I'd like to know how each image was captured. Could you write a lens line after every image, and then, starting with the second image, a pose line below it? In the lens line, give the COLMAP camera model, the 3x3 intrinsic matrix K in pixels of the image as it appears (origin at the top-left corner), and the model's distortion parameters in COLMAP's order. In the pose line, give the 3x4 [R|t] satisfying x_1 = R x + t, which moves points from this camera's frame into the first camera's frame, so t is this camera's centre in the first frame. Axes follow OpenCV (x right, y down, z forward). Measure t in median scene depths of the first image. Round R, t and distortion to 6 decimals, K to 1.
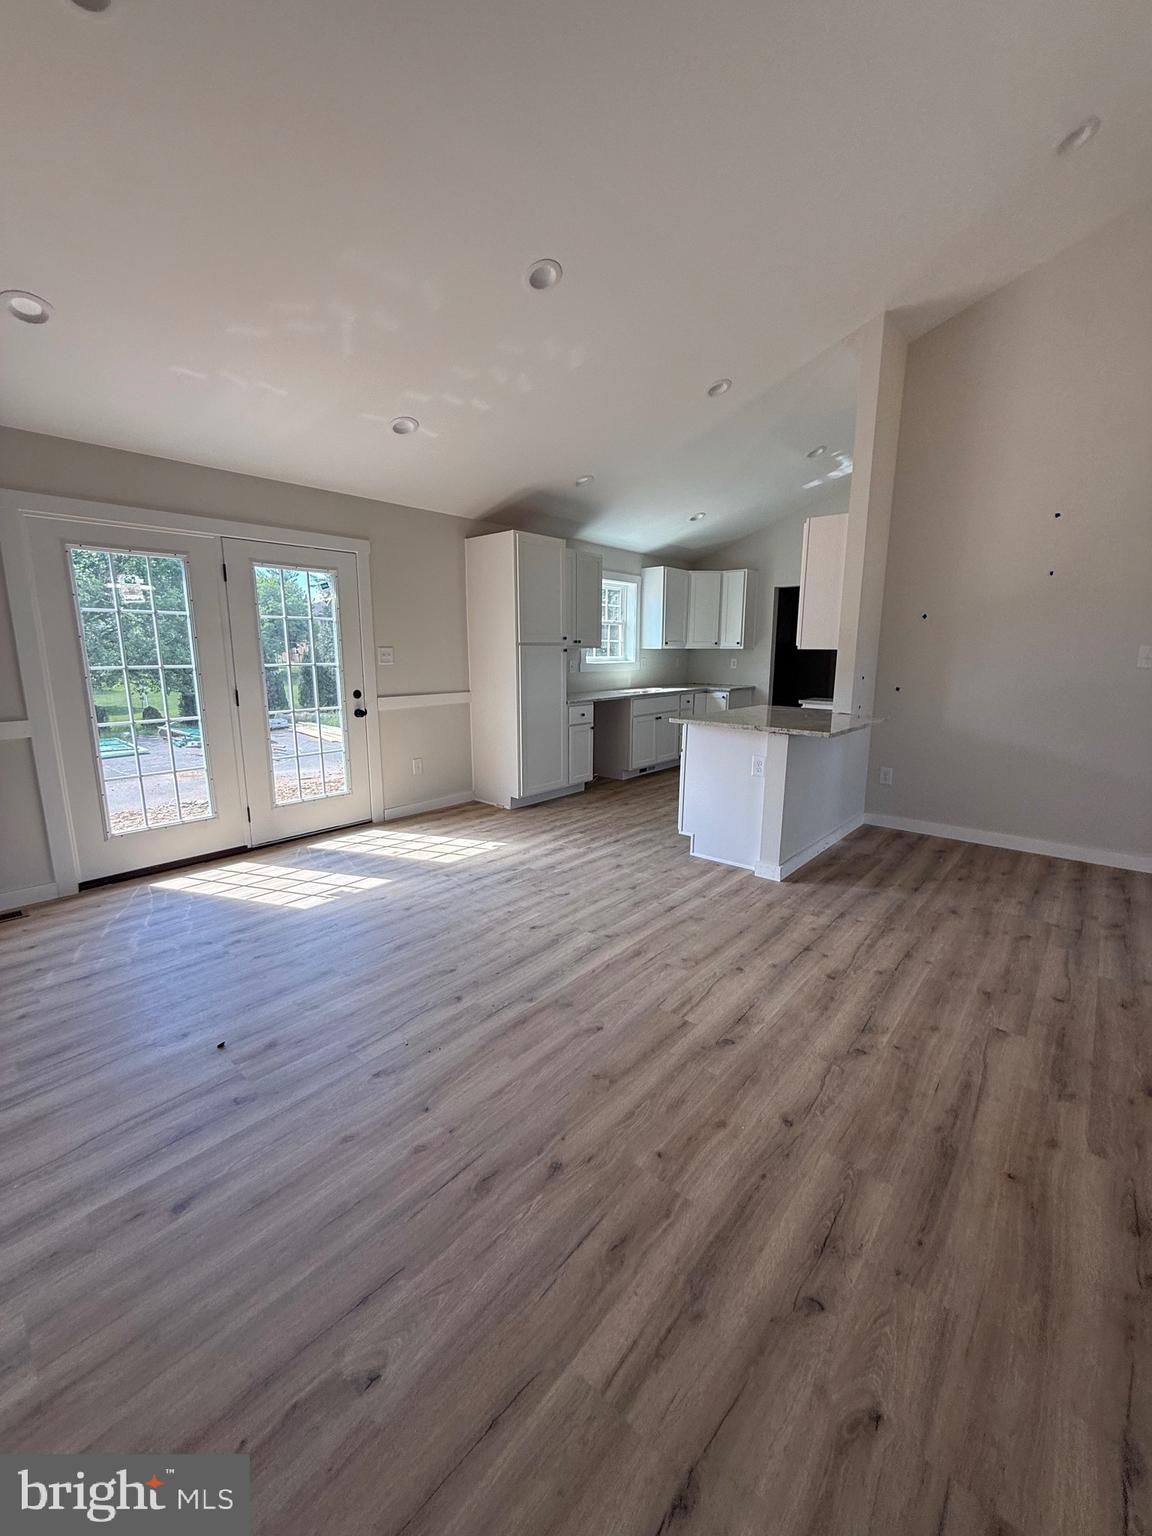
lens RADIAL K [[613.1, 0, 576.5], [0, 613.1, 763.0], [0, 0, 1]] dist [-0.000895, 0.000834]
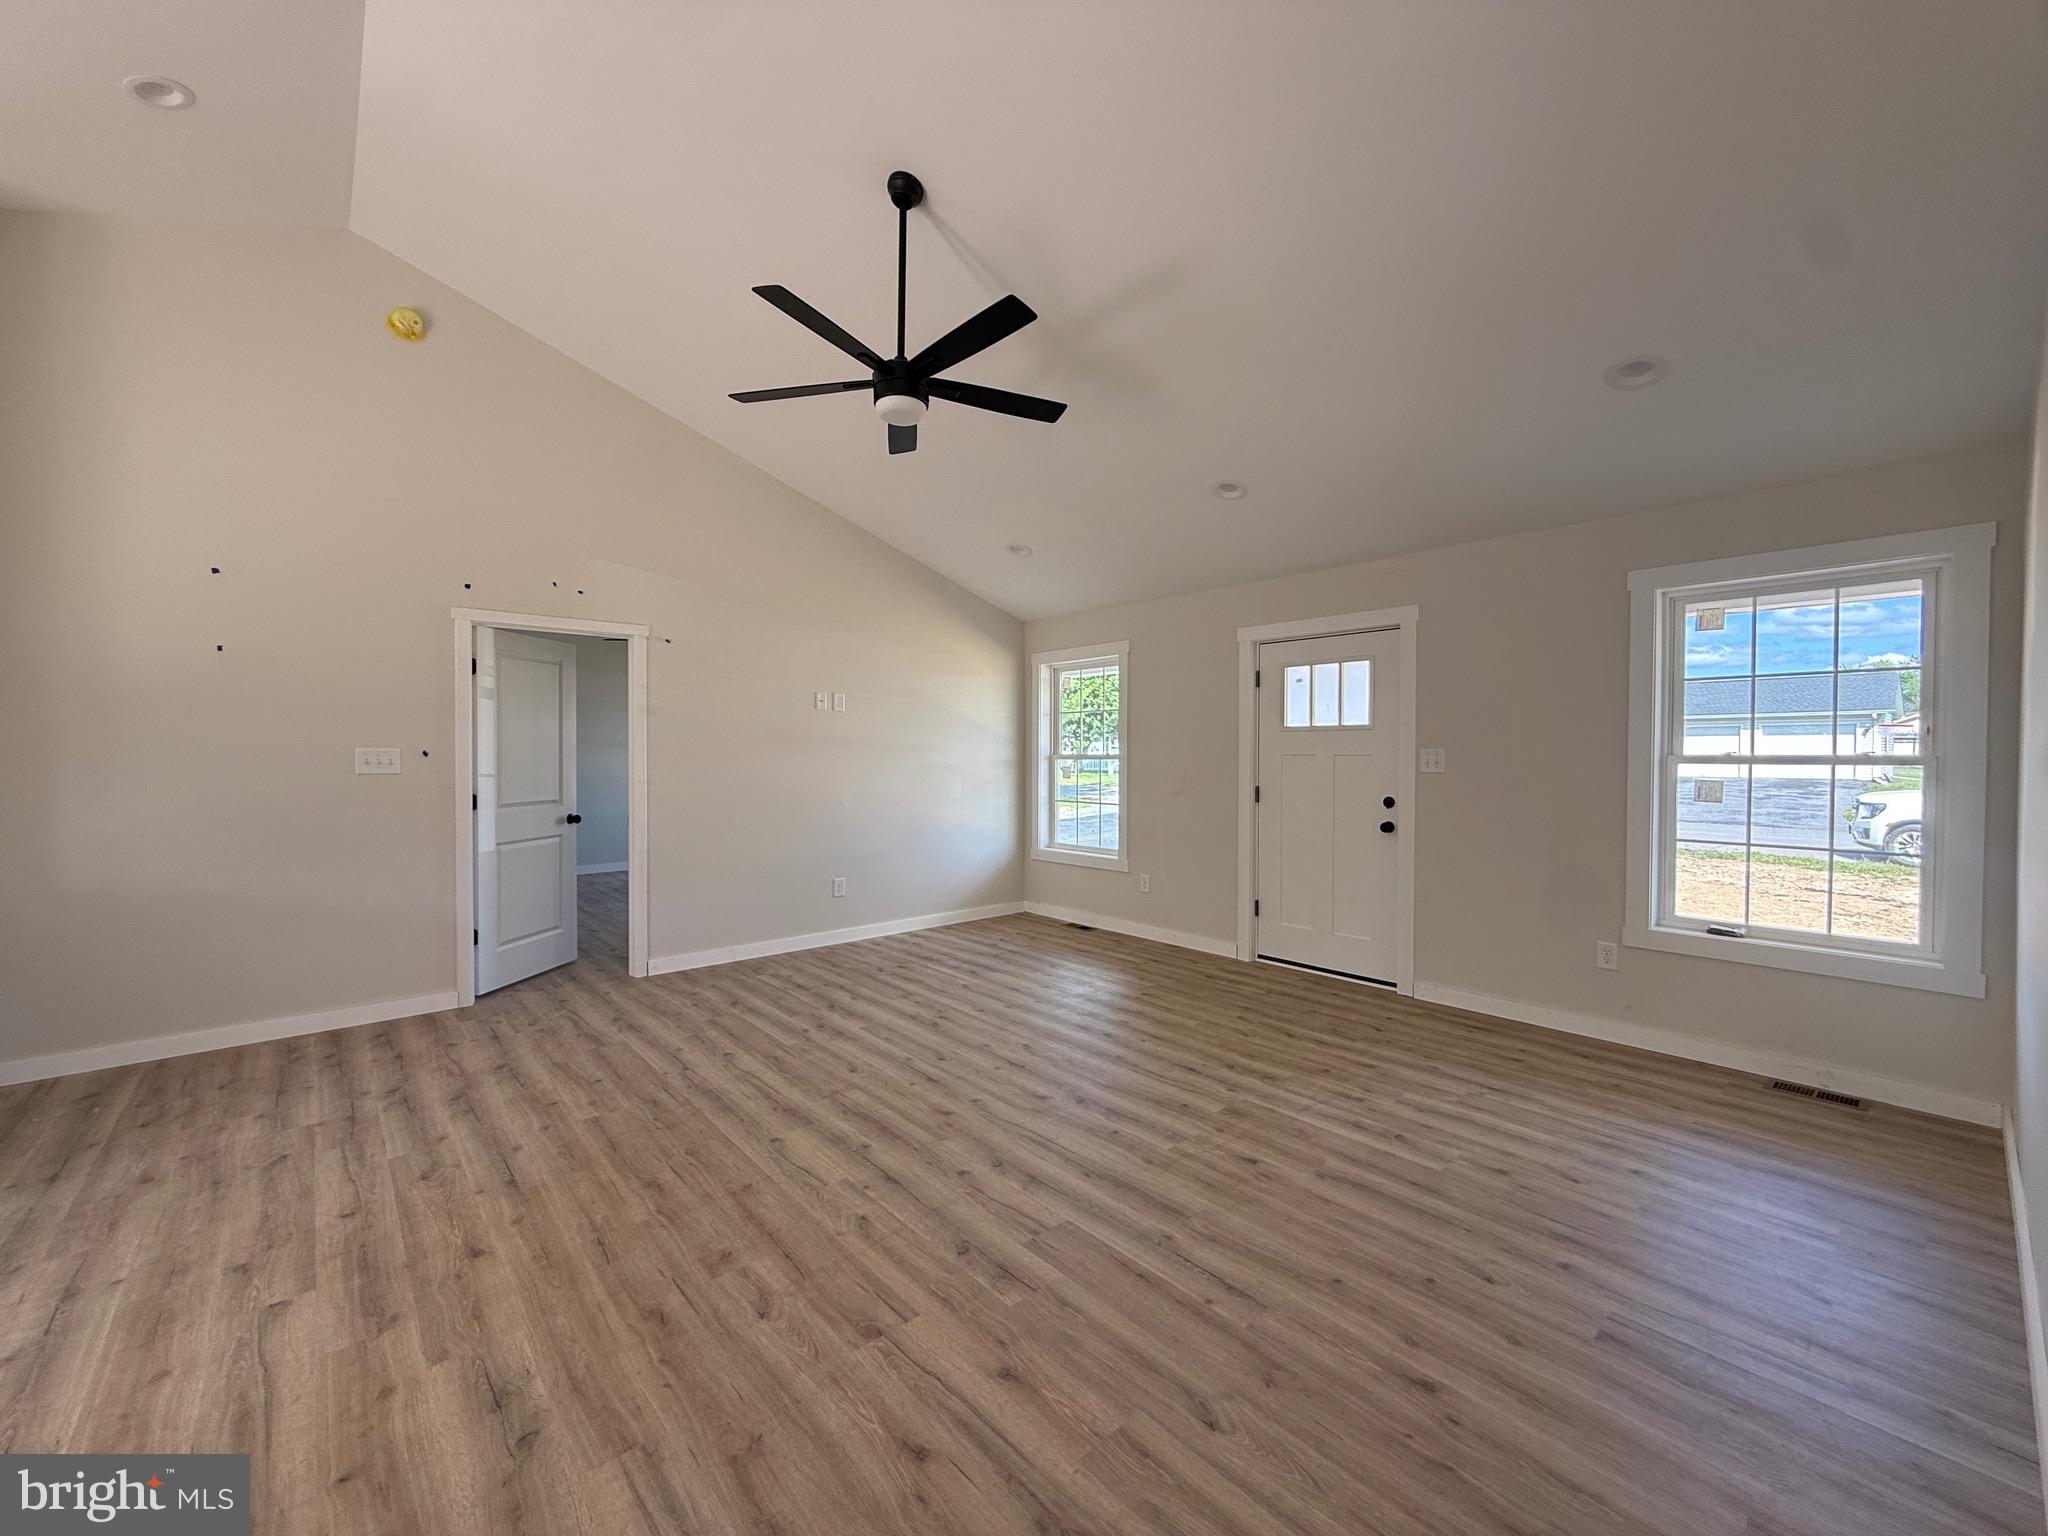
lens RADIAL K [[817.5, 0, 1018.3], [0, 817.5, 768.2], [0, 0, 1]] dist [-0.000895, 0.000834]
pose [[0.141679, -0.020450, 0.989701, -0.043634], [0.182111, 0.983261, -0.005753, 0.004385], [-0.973017, 0.181050, 0.143031, -0.020690]]
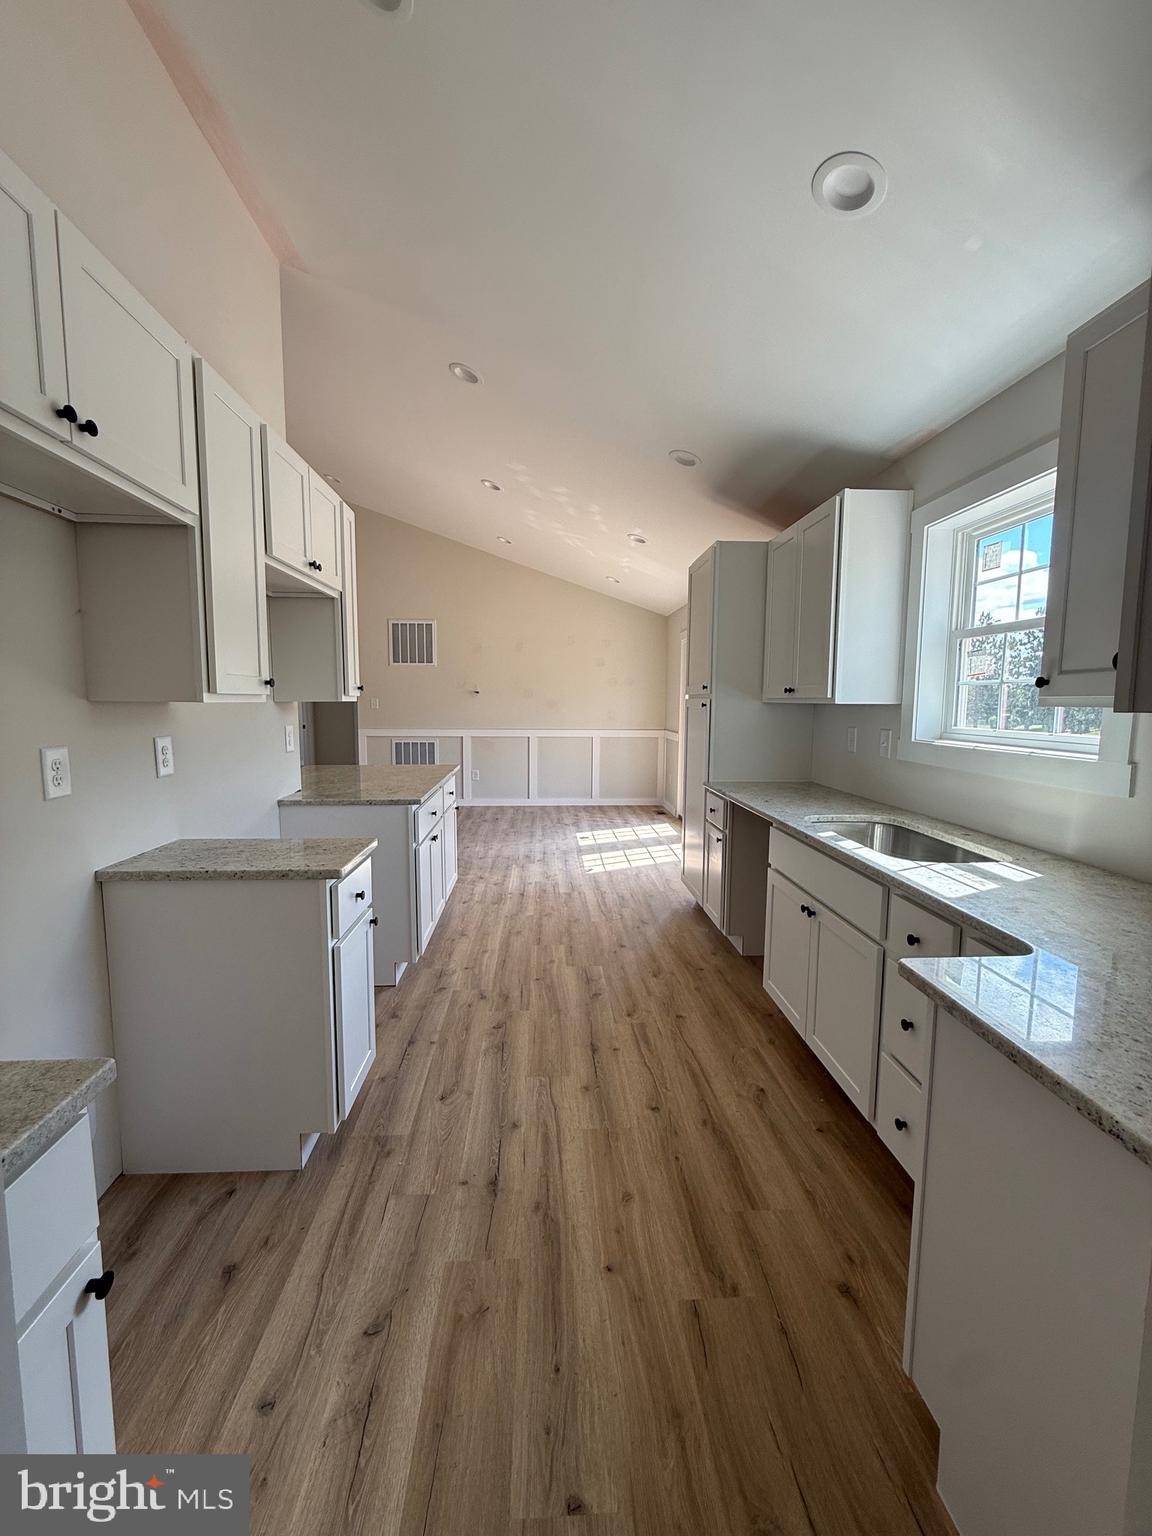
lens RADIAL K [[614.2, 0, 574.5], [0, 614.2, 764.2], [0, 0, 1]] dist [-0.000347, 0.000746]
pose [[-0.718901, 0.067670, -0.691810, 0.776733], [-0.133852, 0.963147, 0.233304, -0.364394], [0.682103, 0.260323, -0.683350, 1.936453]]
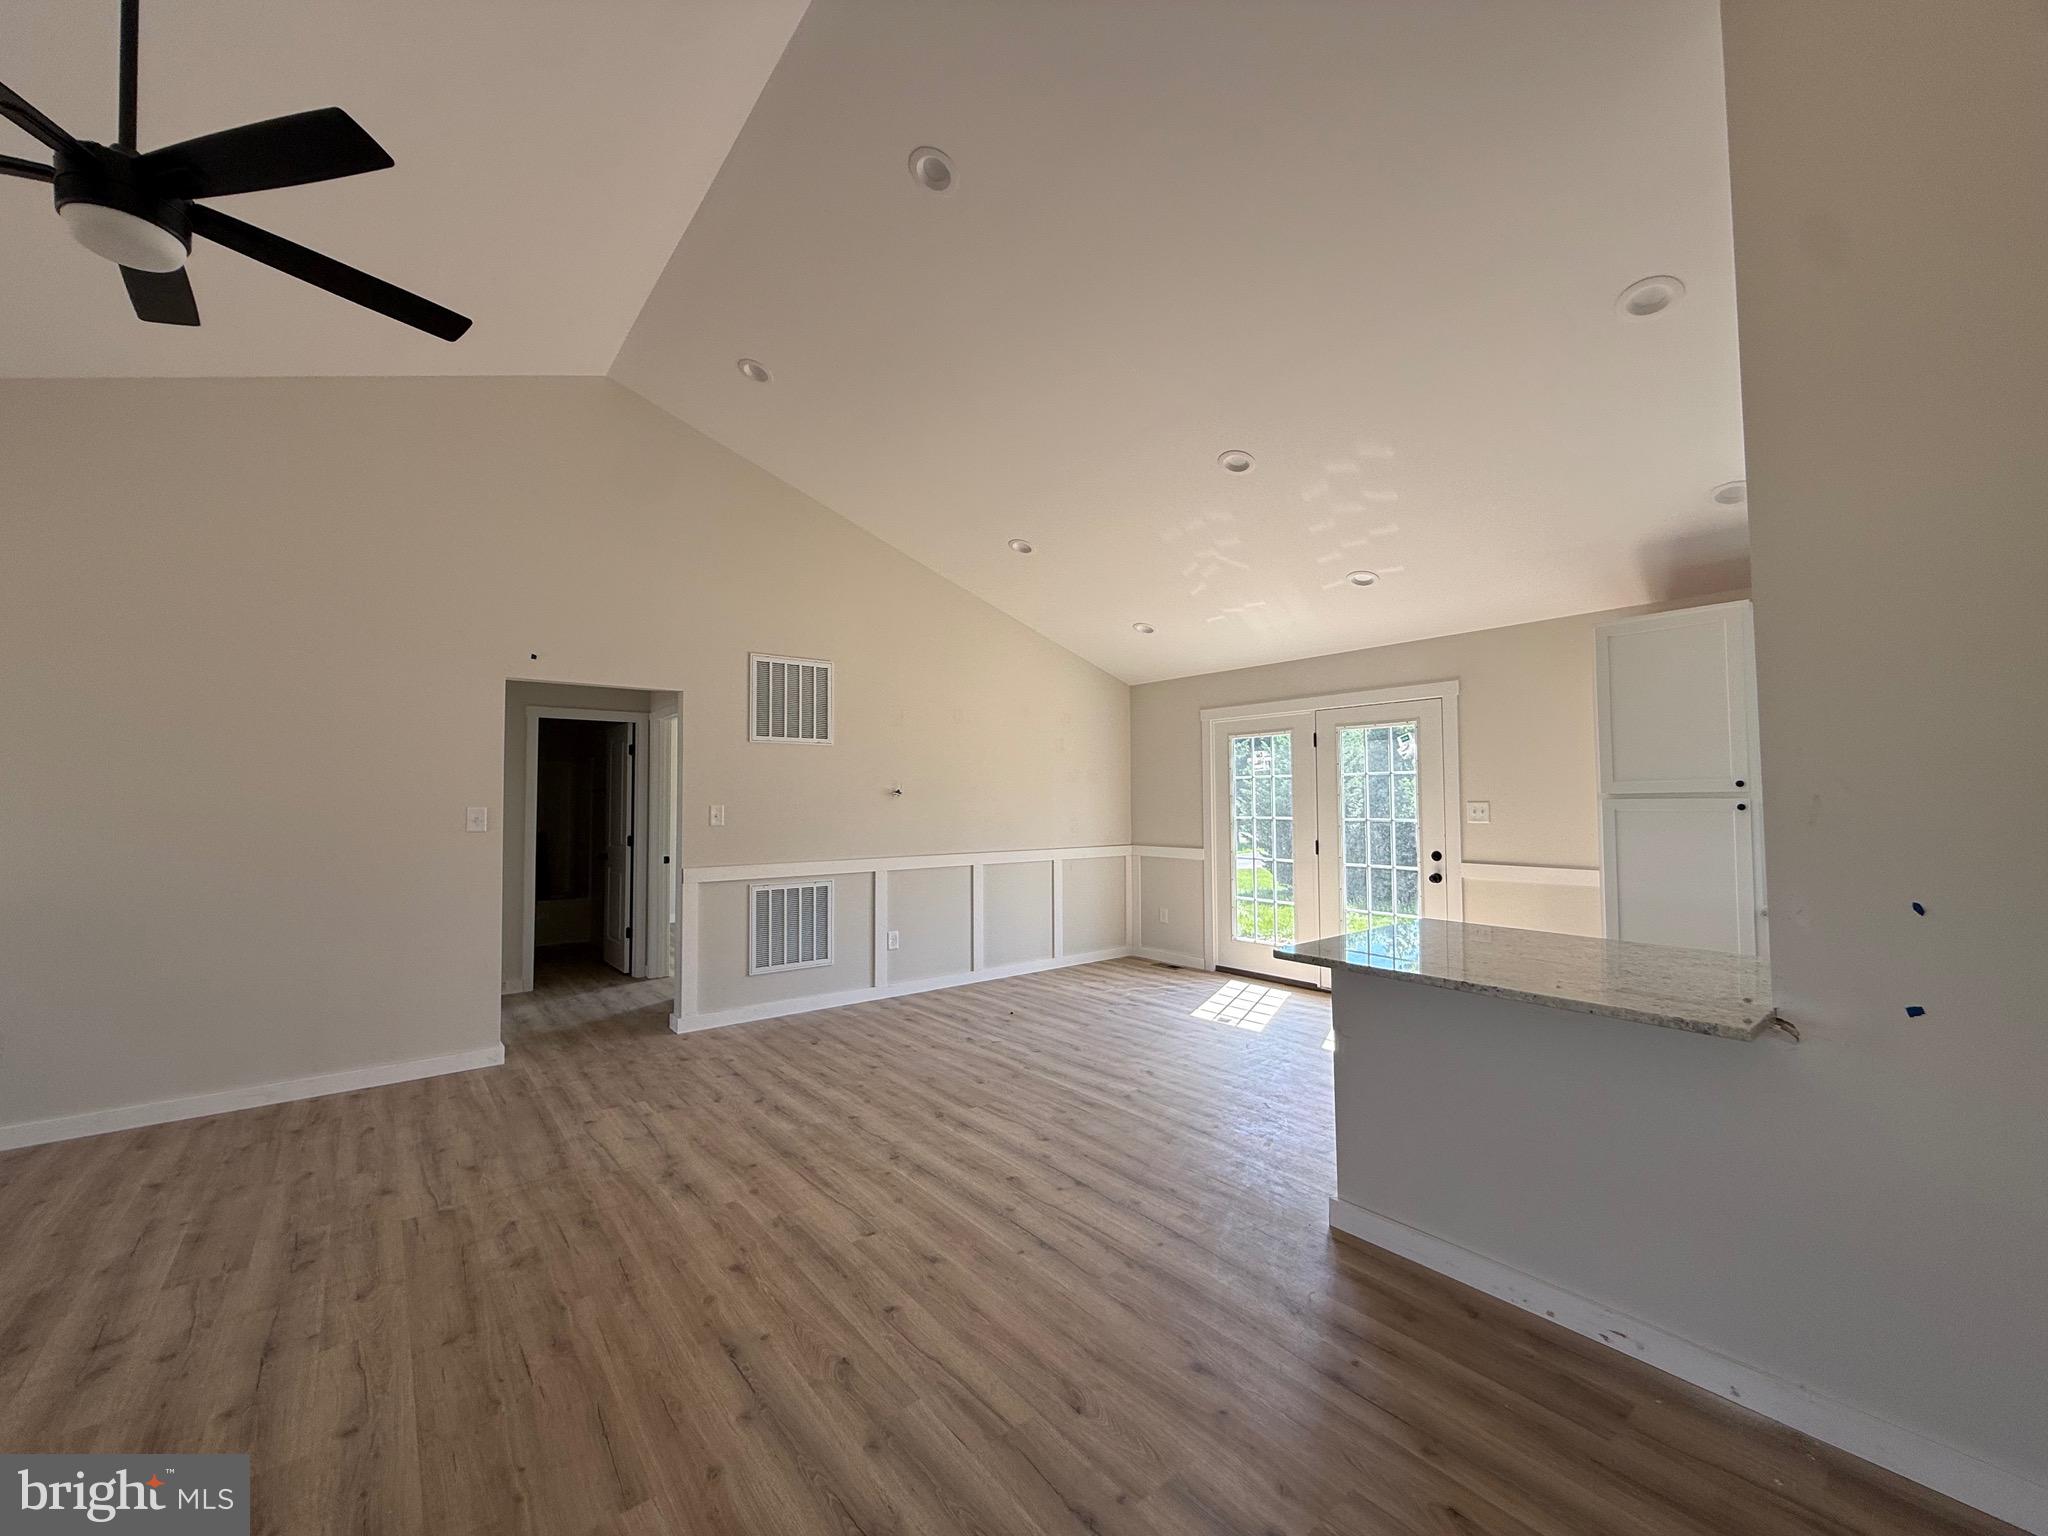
lens RADIAL K [[816.0, 0, 1017.9], [0, 816.0, 768.7], [0, 0, 1]] dist [-0.000161, 0.000757]
pose [[-0.184143, -0.039661, -0.982099, 1.062845], [-0.175377, 0.984477, -0.006874, -0.147388], [0.967127, 0.170972, -0.188241, 0.759152]]
